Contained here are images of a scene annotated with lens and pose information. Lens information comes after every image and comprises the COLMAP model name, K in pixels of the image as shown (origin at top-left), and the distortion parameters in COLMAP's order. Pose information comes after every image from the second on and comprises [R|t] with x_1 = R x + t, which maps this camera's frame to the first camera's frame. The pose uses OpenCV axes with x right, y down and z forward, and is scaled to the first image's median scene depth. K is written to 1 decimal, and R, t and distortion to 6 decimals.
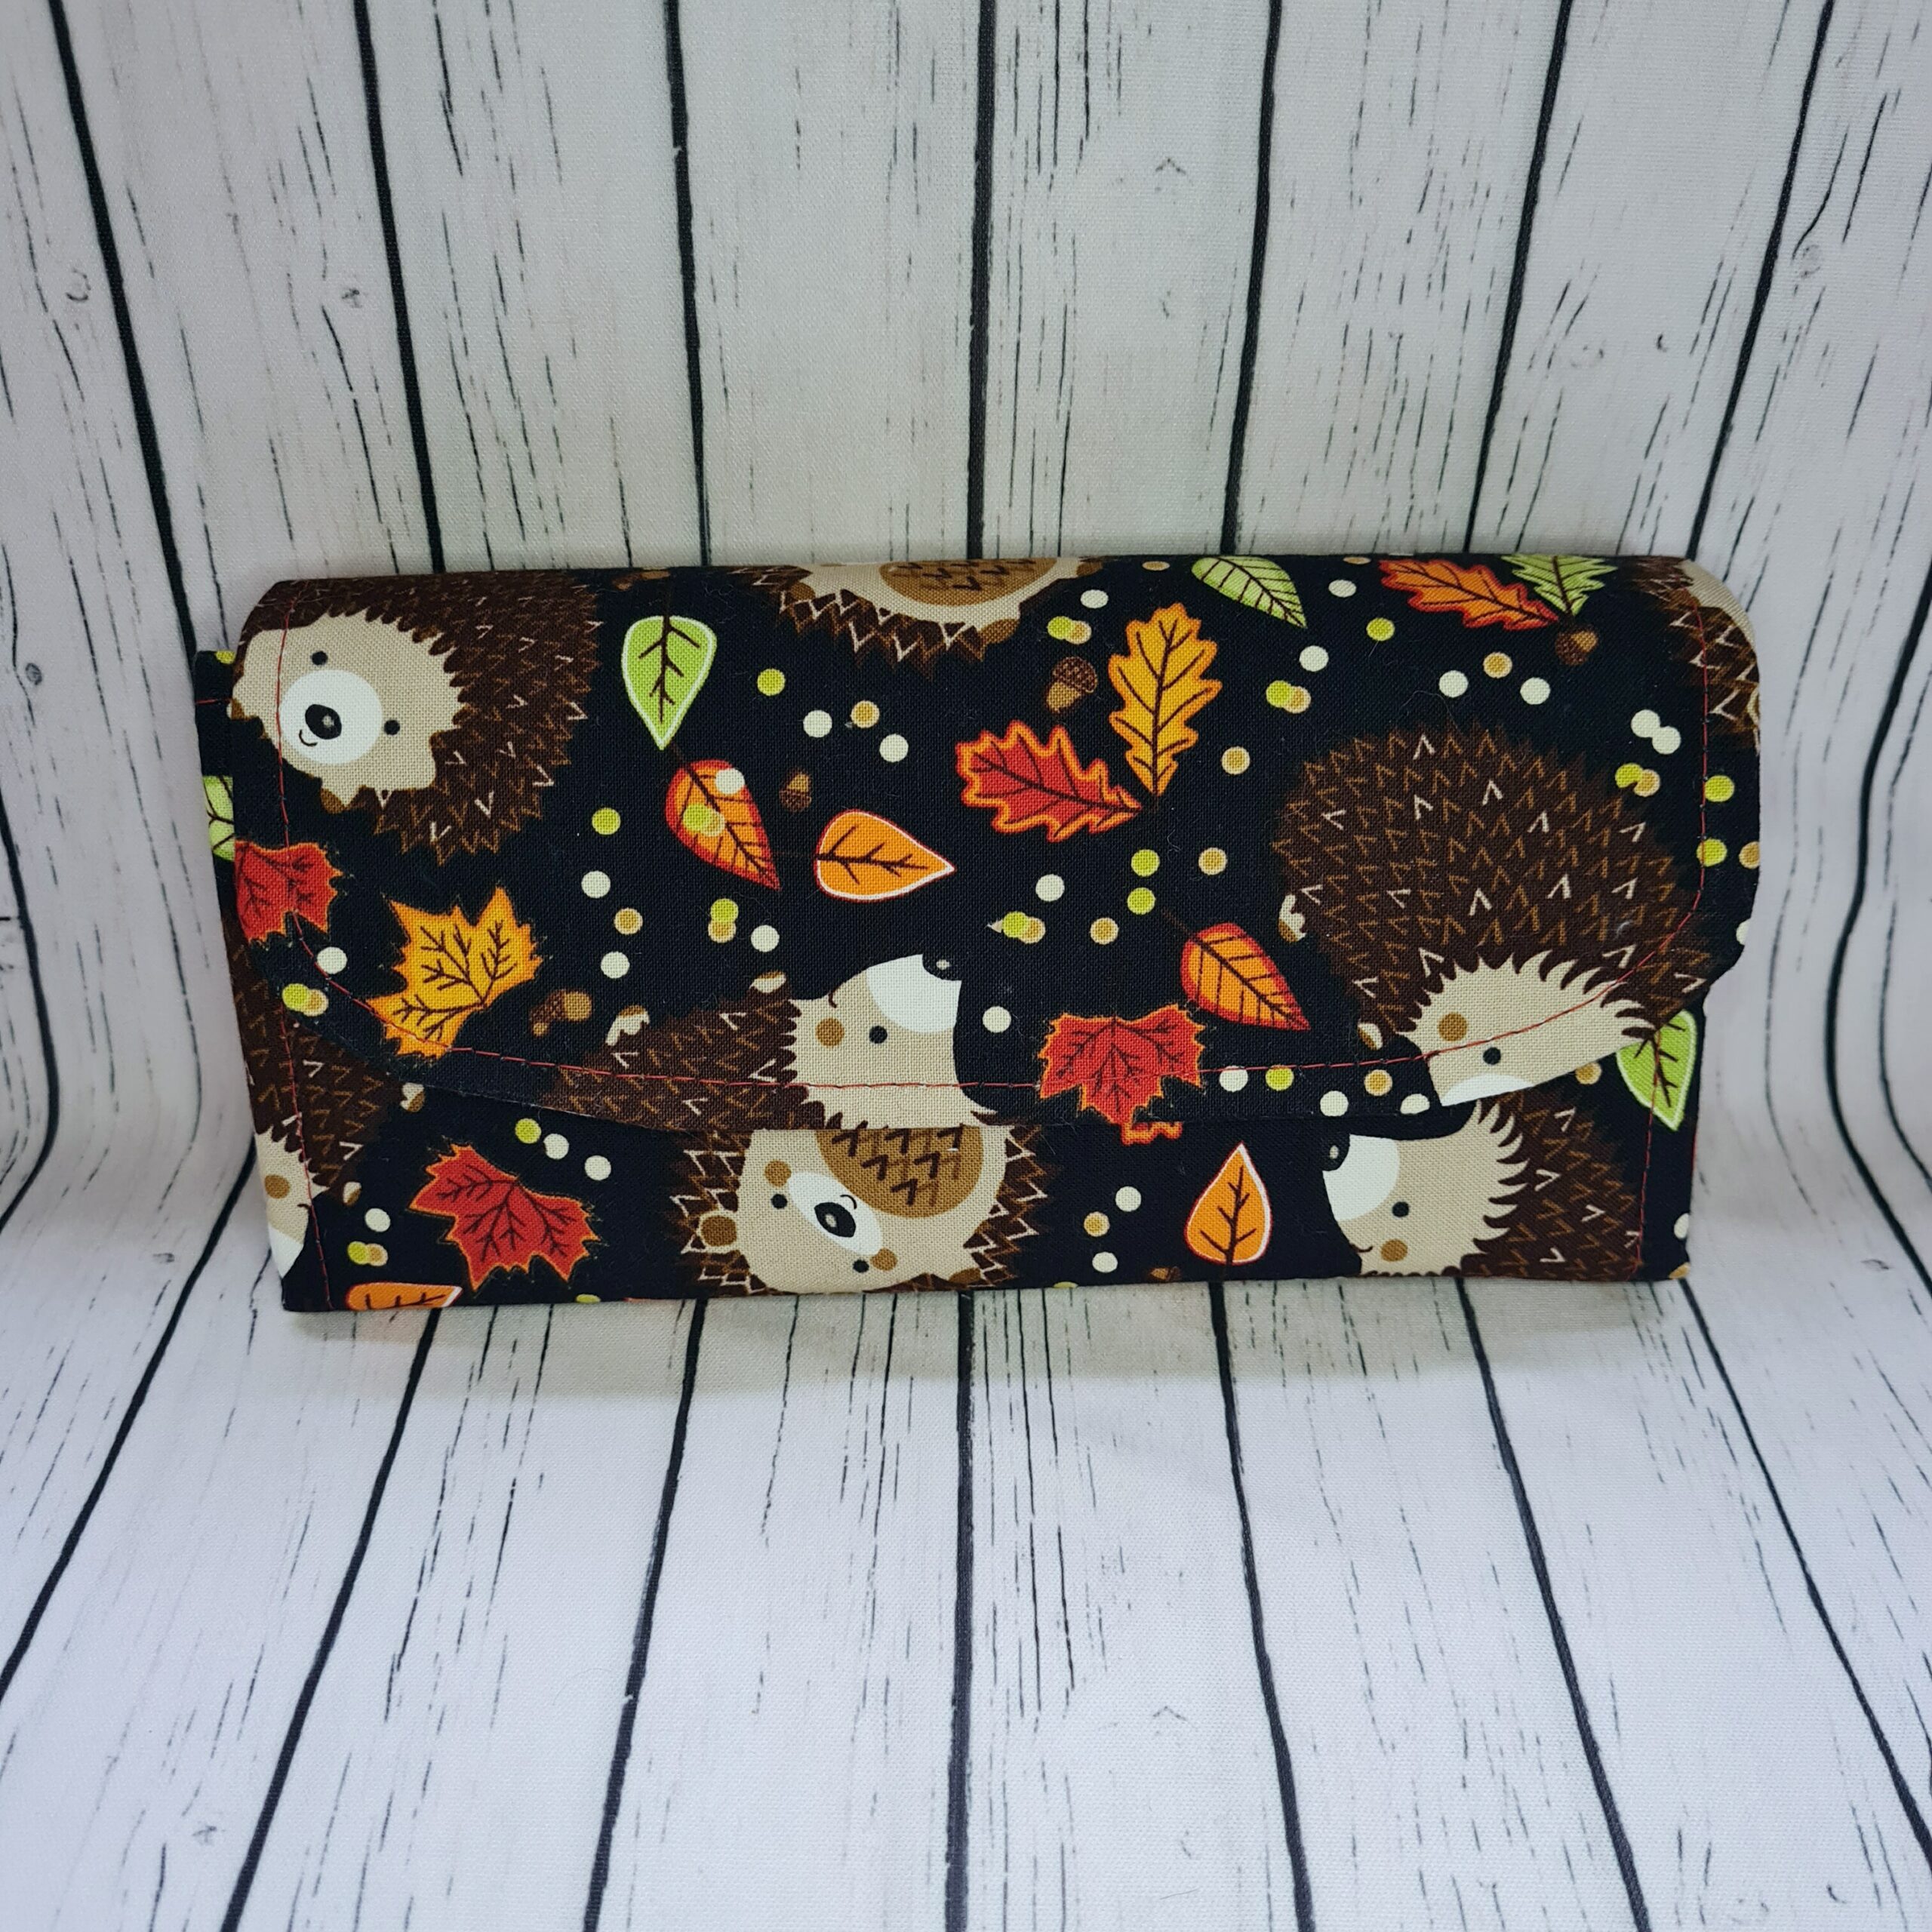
lens RADIAL K [[1956.8, 0, 1007.6], [0, 1956.8, 1097.6], [0, 0, 1]] dist [-0.004589, 0.000000]
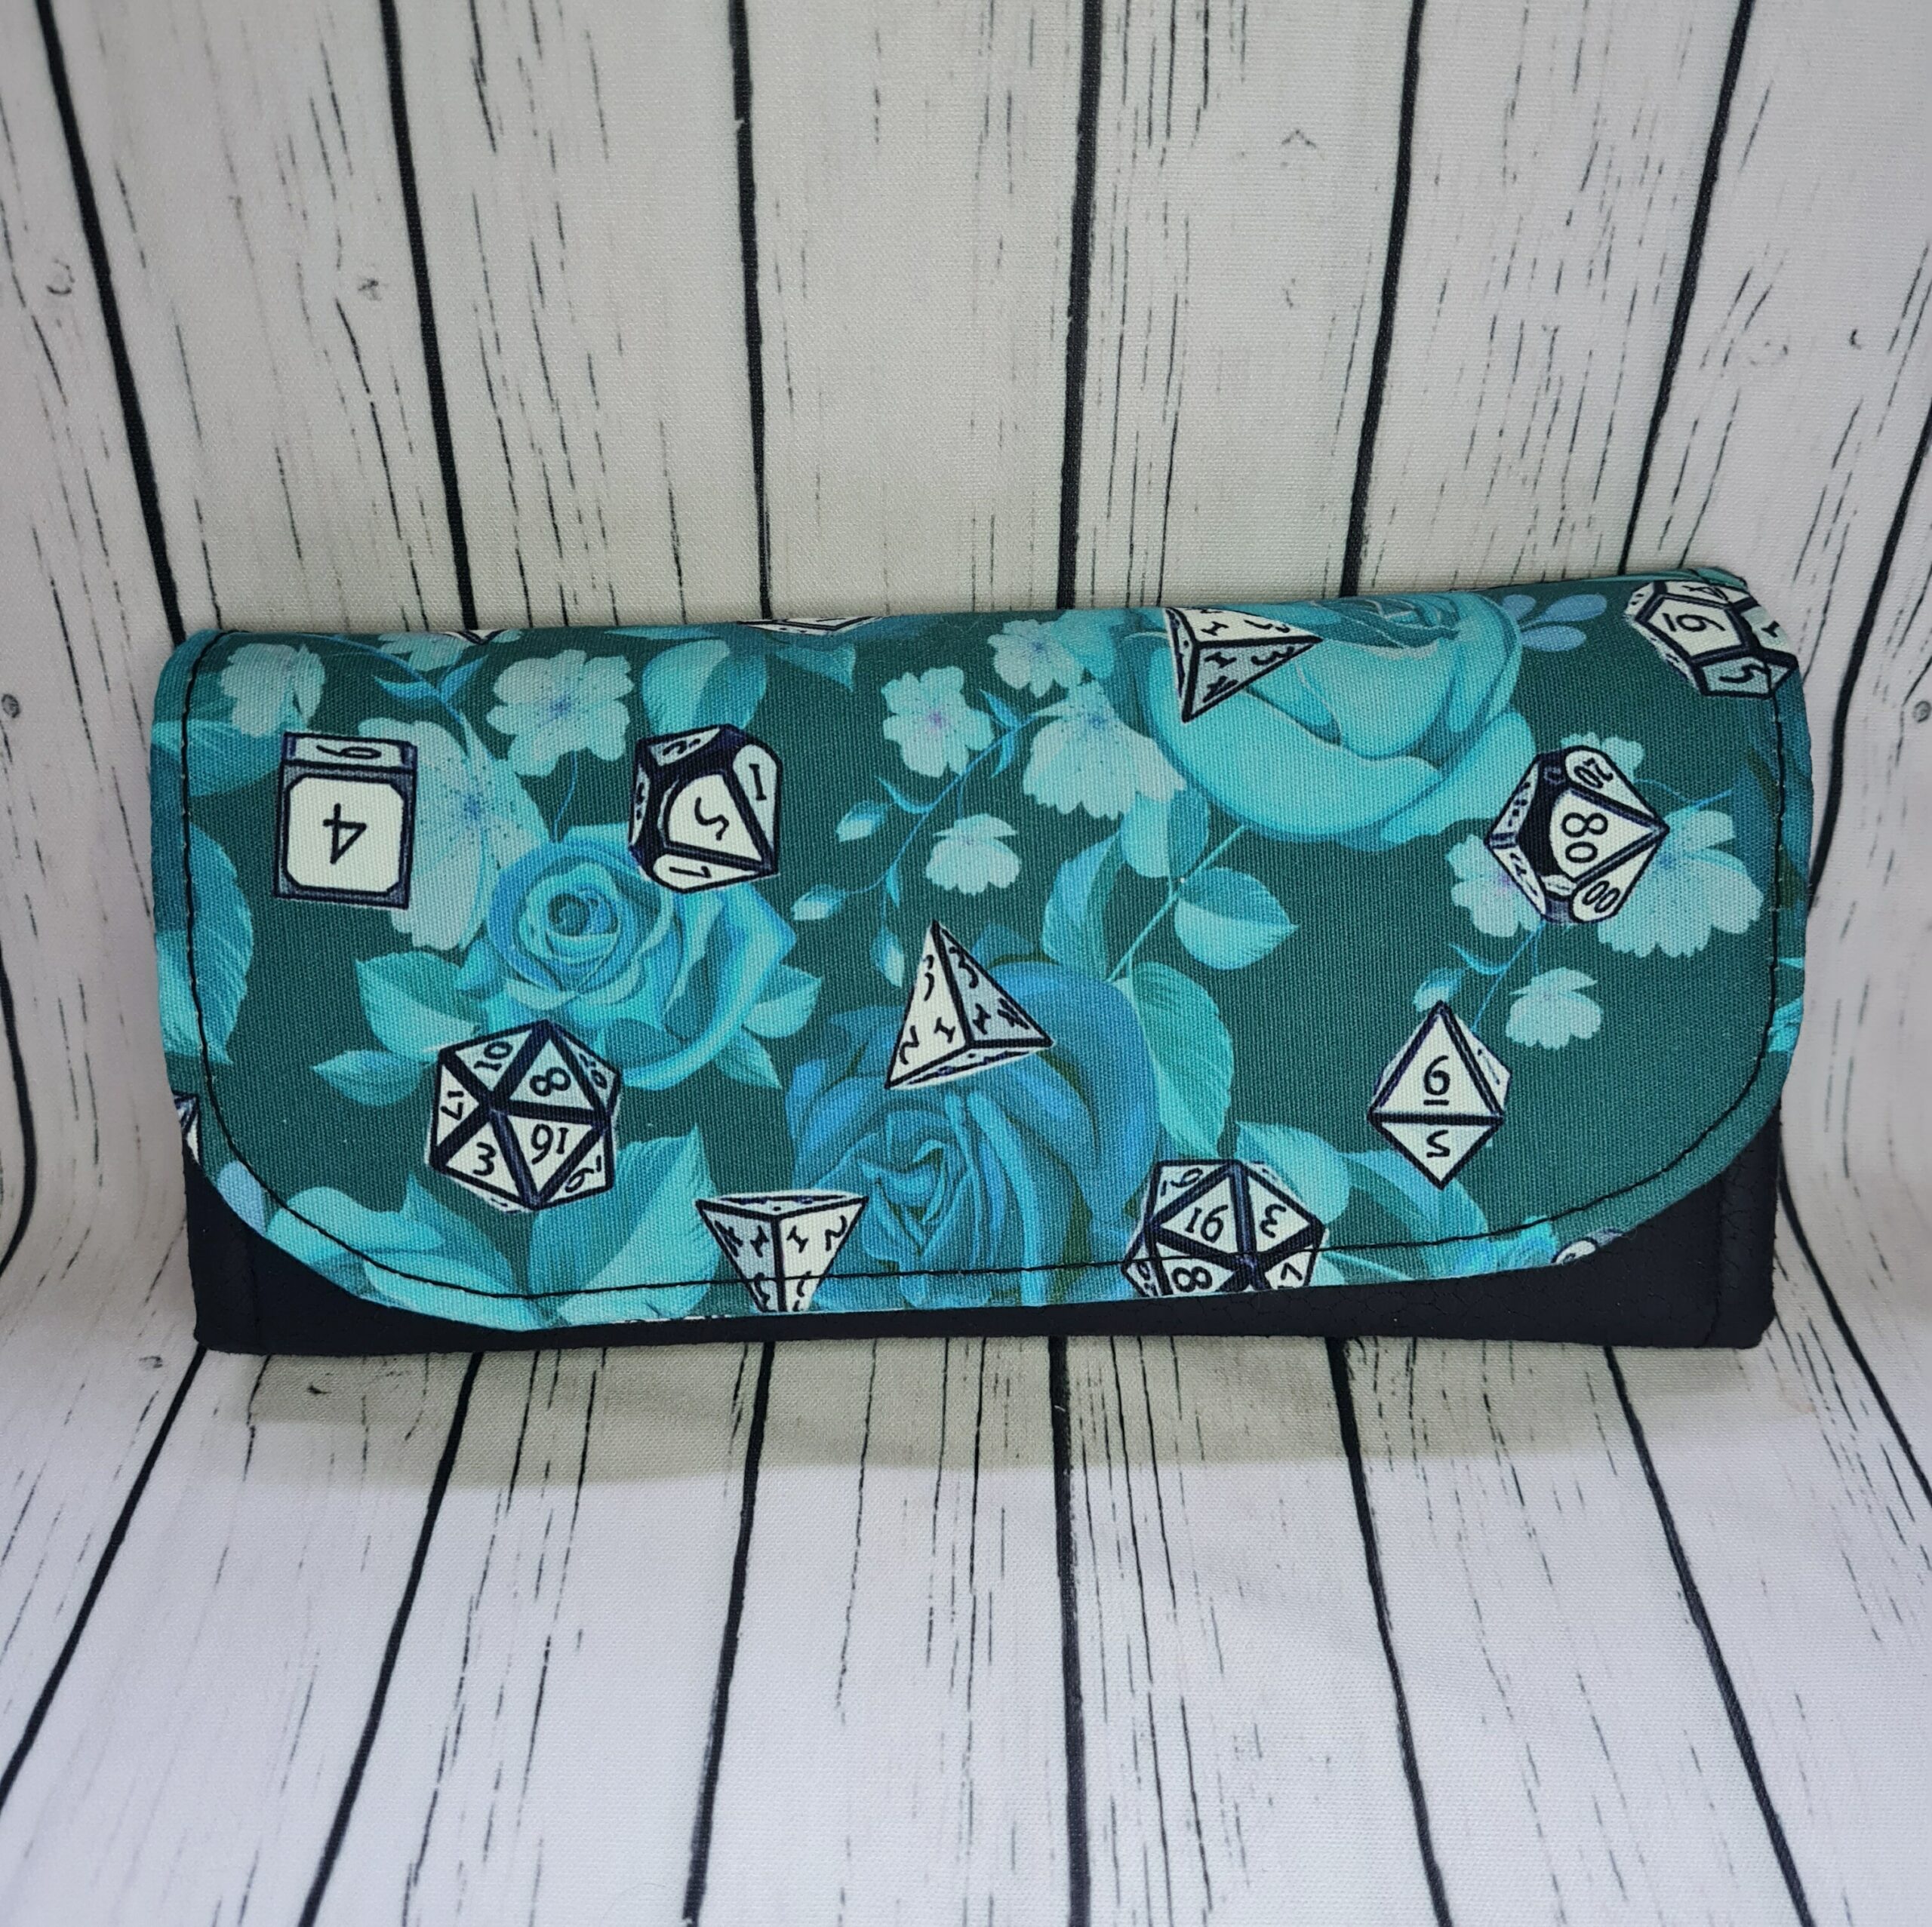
lens RADIAL K [[1956.6, 0, 1016.4], [0, 1956.6, 1018.6], [0, 0, 1]] dist [-0.004589, 0.000000]
pose [[0.999995, -0.003201, -0.000336, -0.043626], [0.003191, 0.999593, -0.028338, -0.053193], [0.000427, 0.028337, 0.999598, 0.125158]]
